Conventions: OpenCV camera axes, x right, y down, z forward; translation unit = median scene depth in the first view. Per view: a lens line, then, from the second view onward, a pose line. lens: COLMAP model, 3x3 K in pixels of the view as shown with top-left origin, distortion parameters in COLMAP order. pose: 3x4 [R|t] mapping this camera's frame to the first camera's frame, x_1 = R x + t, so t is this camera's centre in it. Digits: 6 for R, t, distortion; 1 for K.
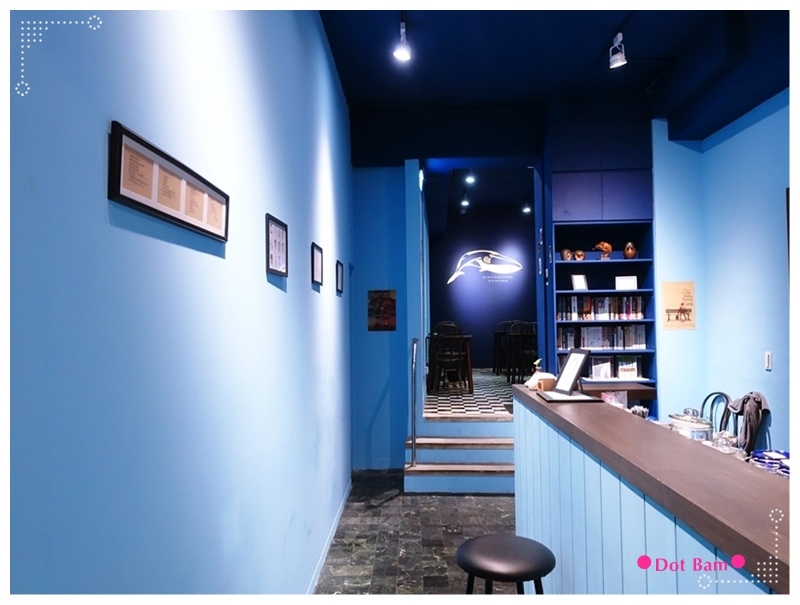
lens RADIAL K [[609.3, 0, 398.3], [0, 609.3, 302.2], [0, 0, 1]] dist [0.002569, -0.004143]
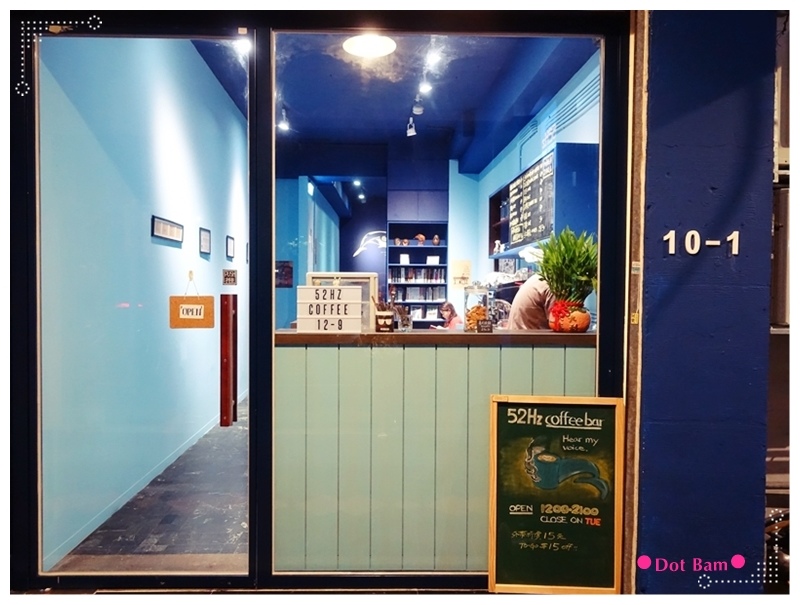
lens RADIAL K [[609.3, 0, 400.6], [0, 609.3, 302.7], [0, 0, 1]] dist [0.002569, -0.004143]
pose [[0.996471, 0.018775, 0.081809, 0.159643], [-0.022812, 0.998553, 0.048697, 0.004361], [-0.080777, -0.050391, 0.995458, -0.611006]]
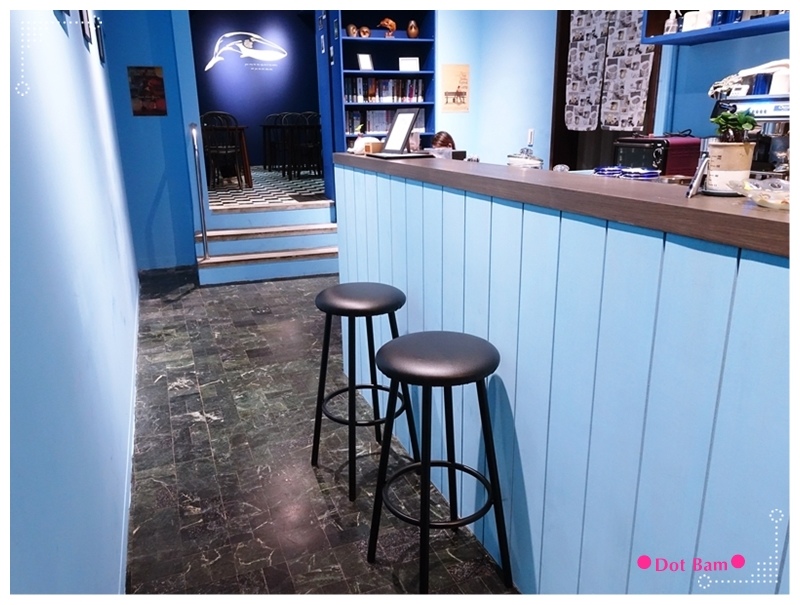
lens RADIAL K [[609.3, 0, 402.7], [0, 609.3, 305.4], [0, 0, 1]] dist [0.002569, -0.004143]
pose [[0.918753, -0.114792, 0.377778, -0.063748], [-0.008961, 0.950495, 0.310612, 0.034733], [-0.394732, -0.288761, 0.872241, 0.008062]]
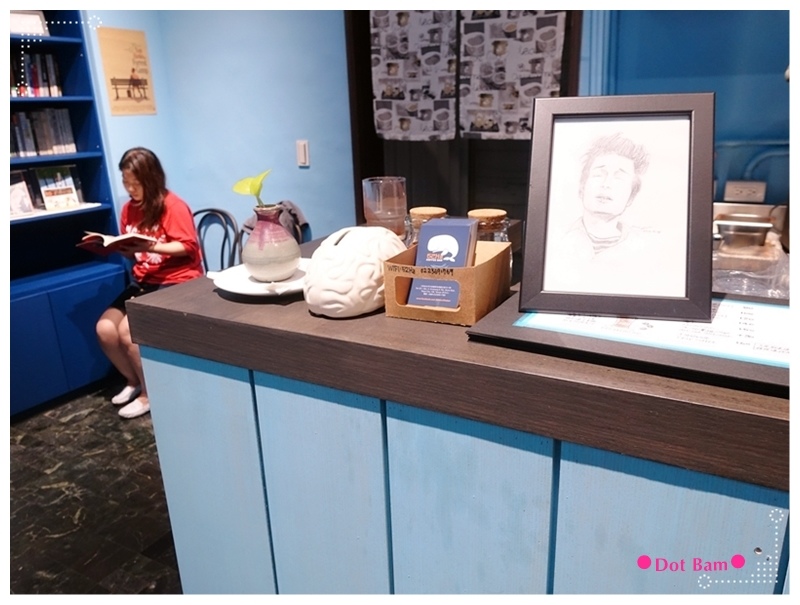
lens RADIAL K [[609.3, 0, 399.0], [0, 609.3, 304.4], [0, 0, 1]] dist [0.002569, -0.004143]
pose [[0.461700, -0.270492, 0.844788, 0.019197], [0.000812, 0.952500, 0.304536, 0.038988], [-0.887036, -0.139918, 0.439989, 0.461735]]
